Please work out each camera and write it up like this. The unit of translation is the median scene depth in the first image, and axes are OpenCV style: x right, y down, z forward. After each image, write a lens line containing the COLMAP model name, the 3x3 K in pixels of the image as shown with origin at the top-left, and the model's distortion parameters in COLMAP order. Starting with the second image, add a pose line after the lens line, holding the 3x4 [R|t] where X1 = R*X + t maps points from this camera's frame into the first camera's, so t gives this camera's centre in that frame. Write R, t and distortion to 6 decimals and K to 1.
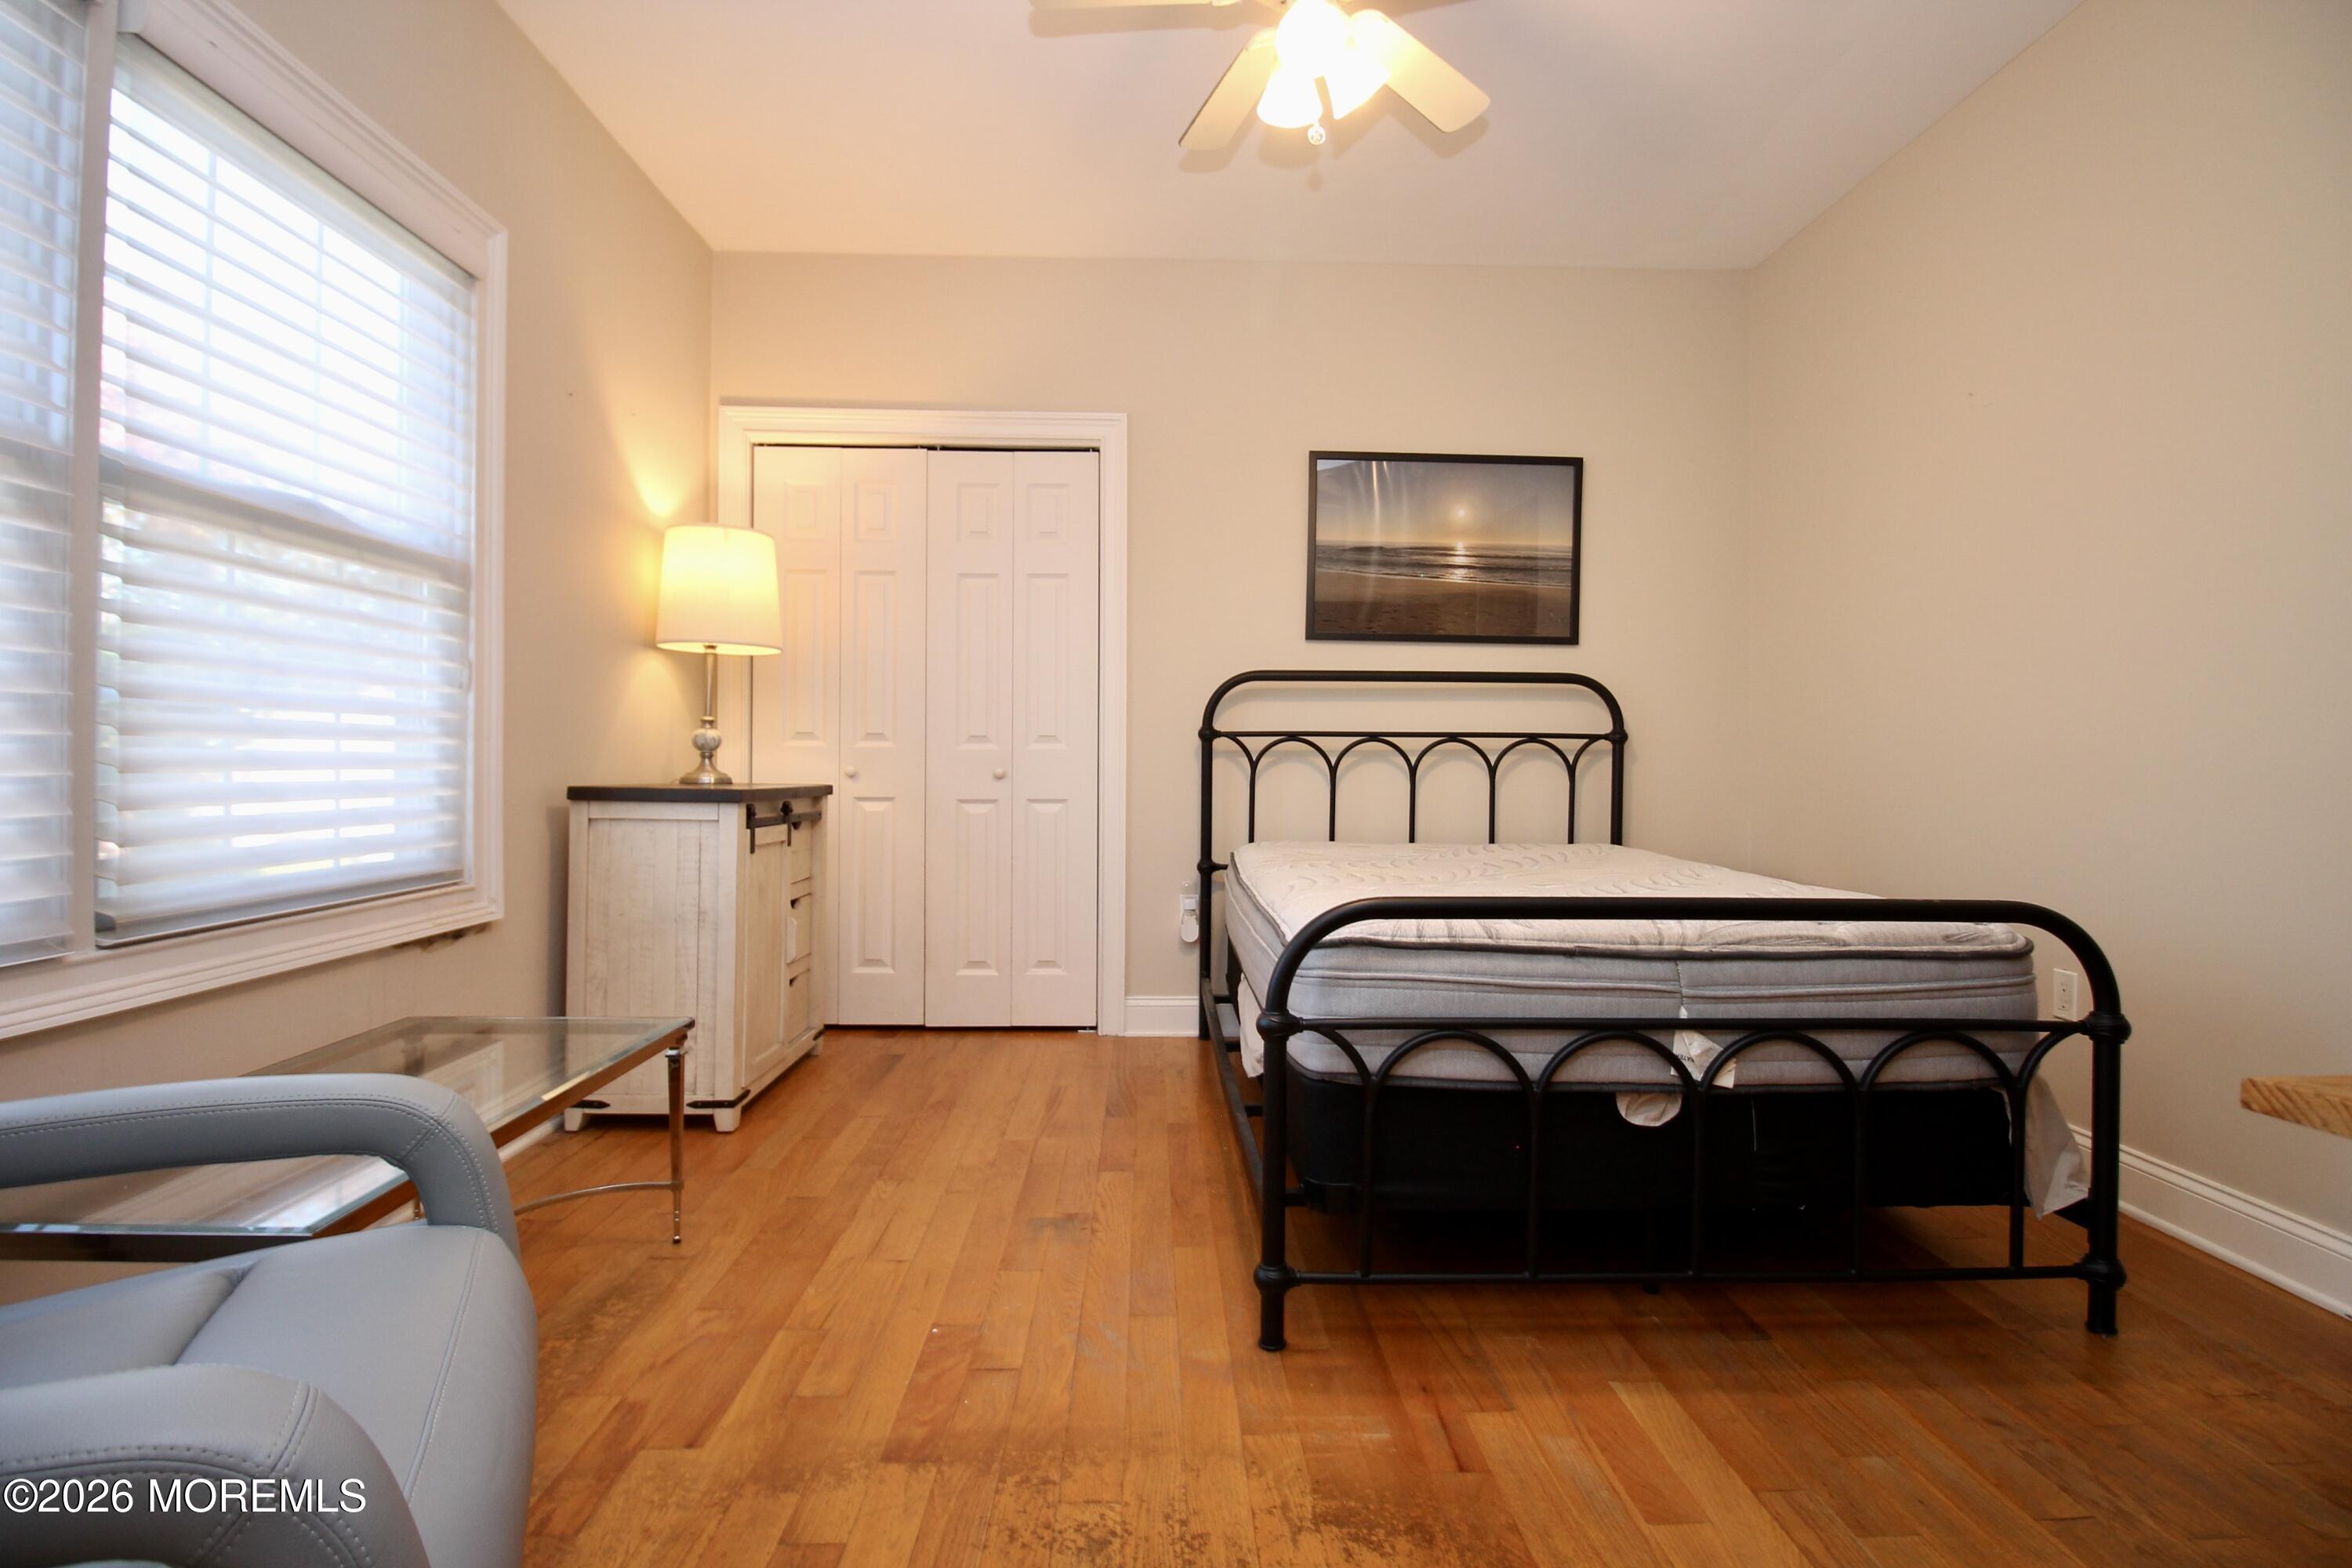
lens RADIAL K [[1097.8, 0, 1186.4], [0, 1097.8, 759.7], [0, 0, 1]] dist [-0.000033, -0.013011]
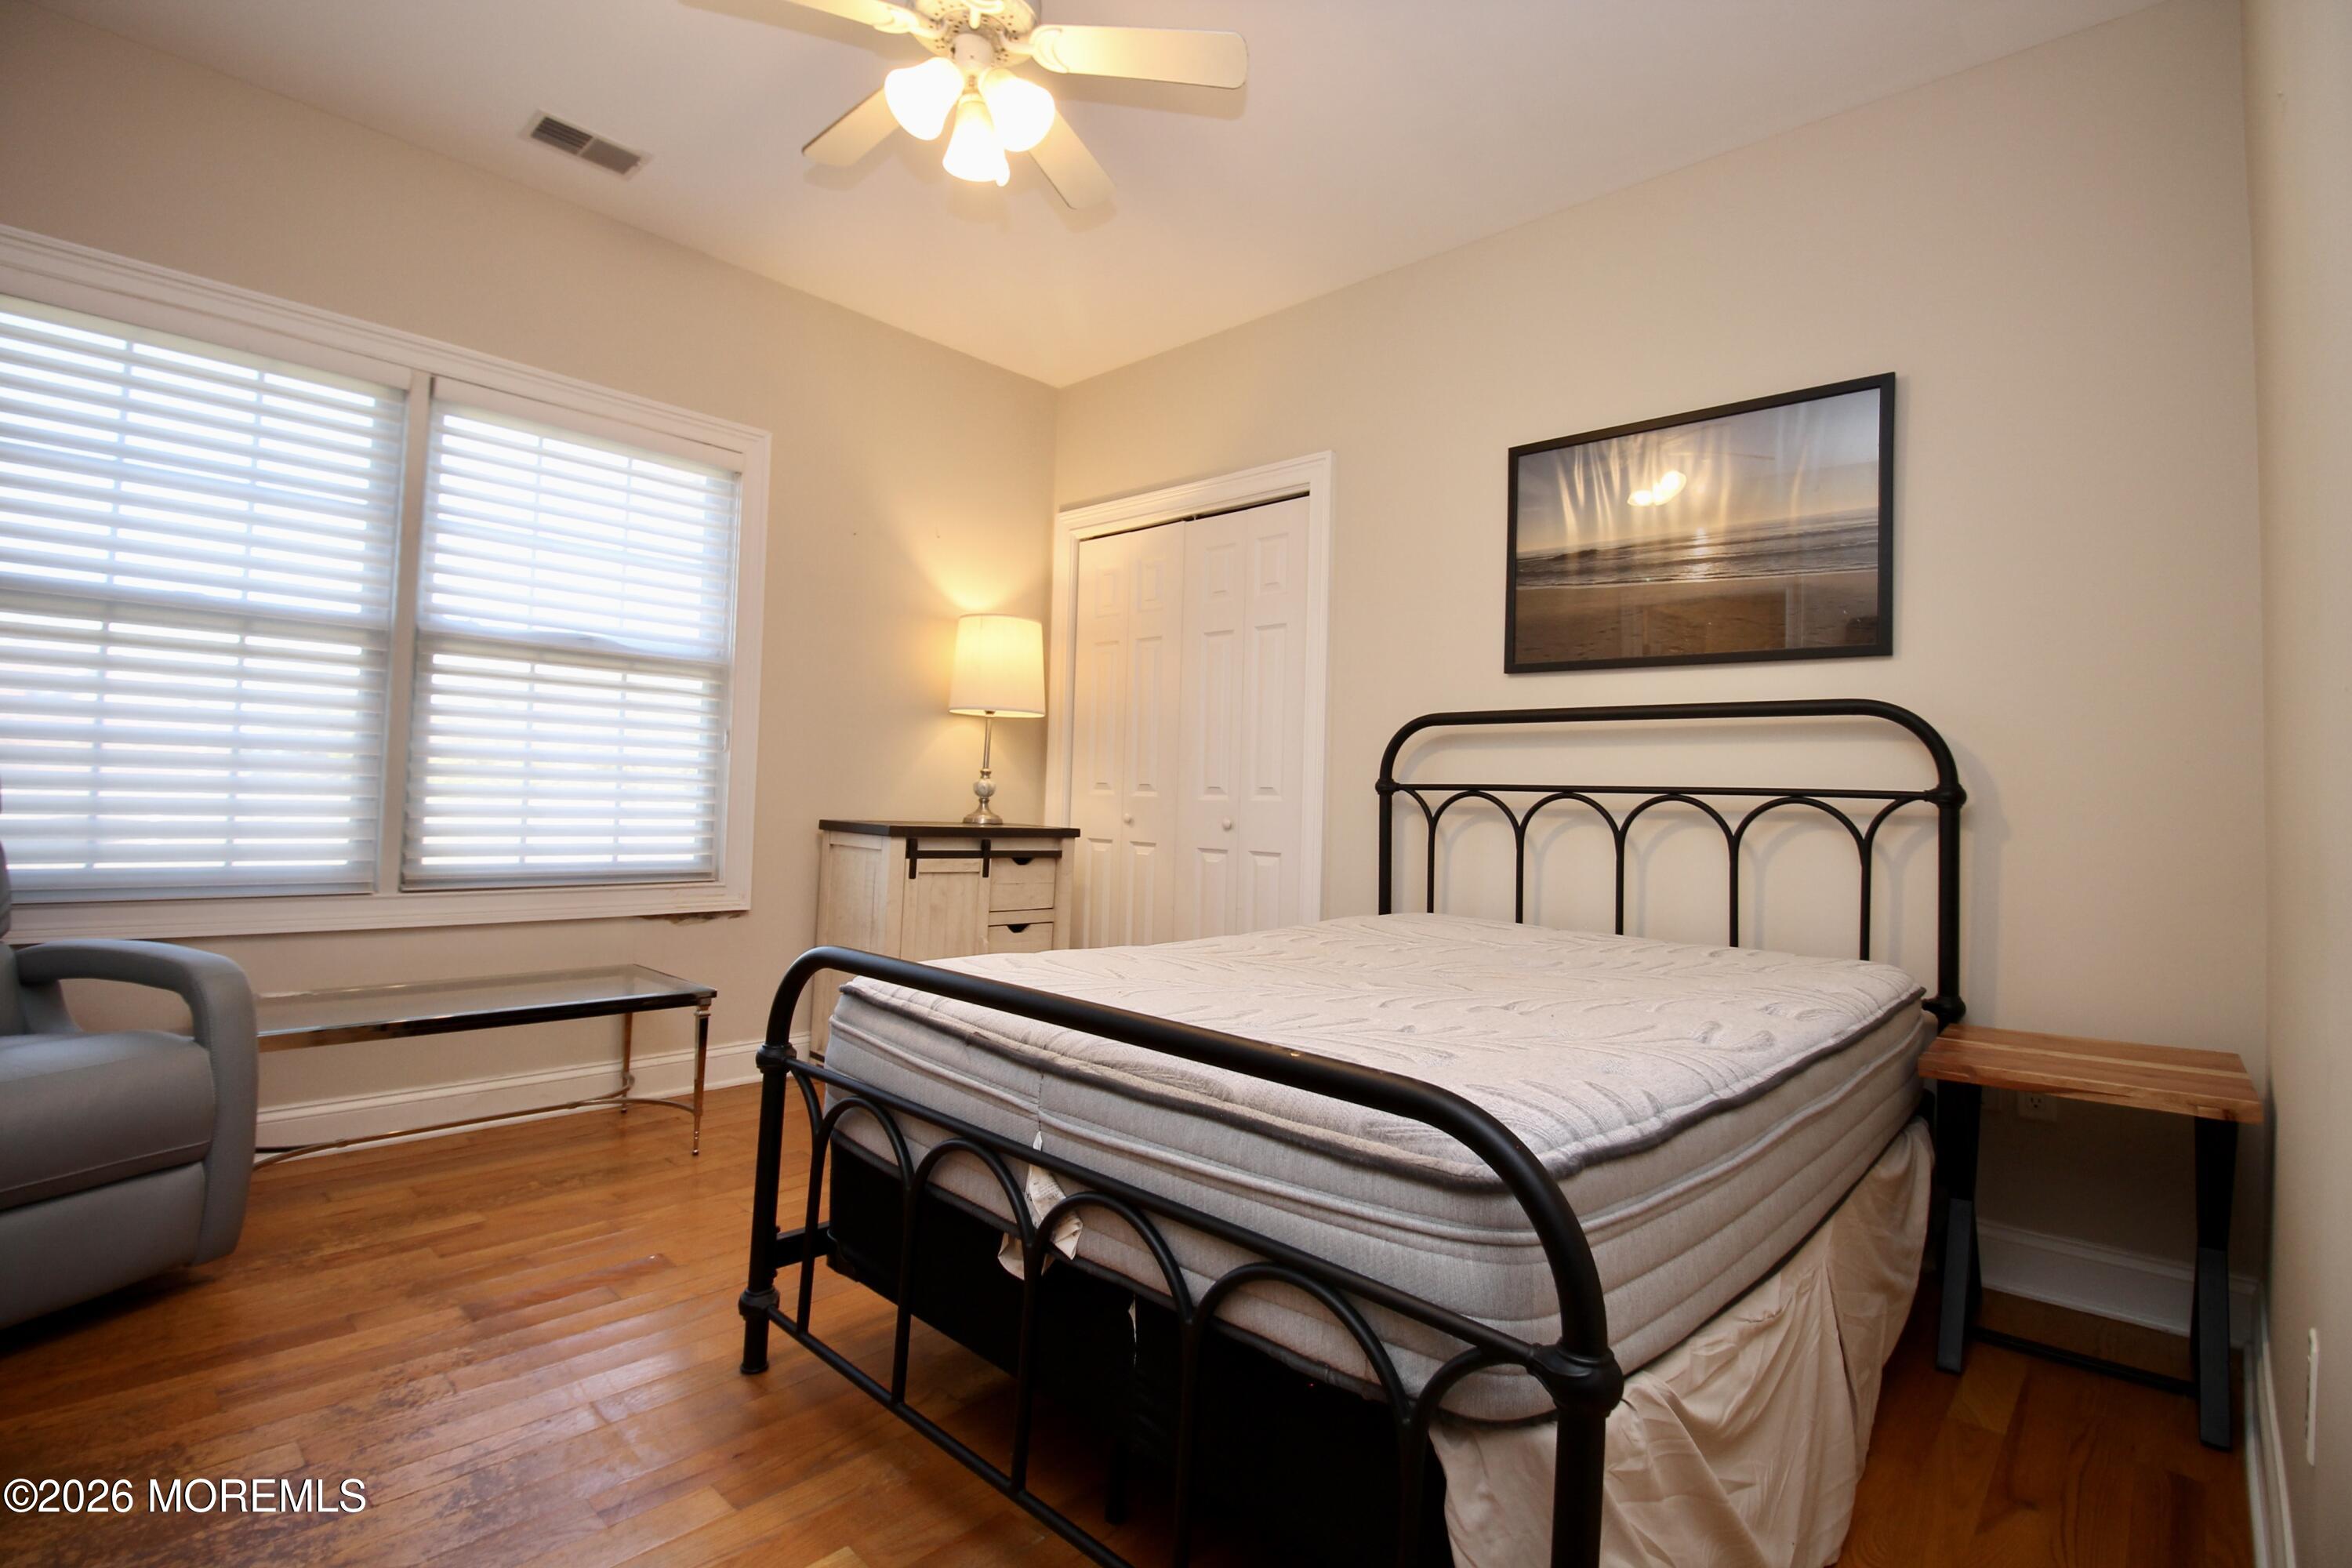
lens RADIAL K [[1097.8, 0, 1186.4], [0, 1097.8, 759.7], [0, 0, 1]] dist [-0.000033, -0.013011]
pose [[0.711529, -0.009970, -0.702586, 0.528369], [-0.026527, 0.998805, -0.041038, -0.004471], [0.702156, 0.047837, 0.710415, 0.250722]]
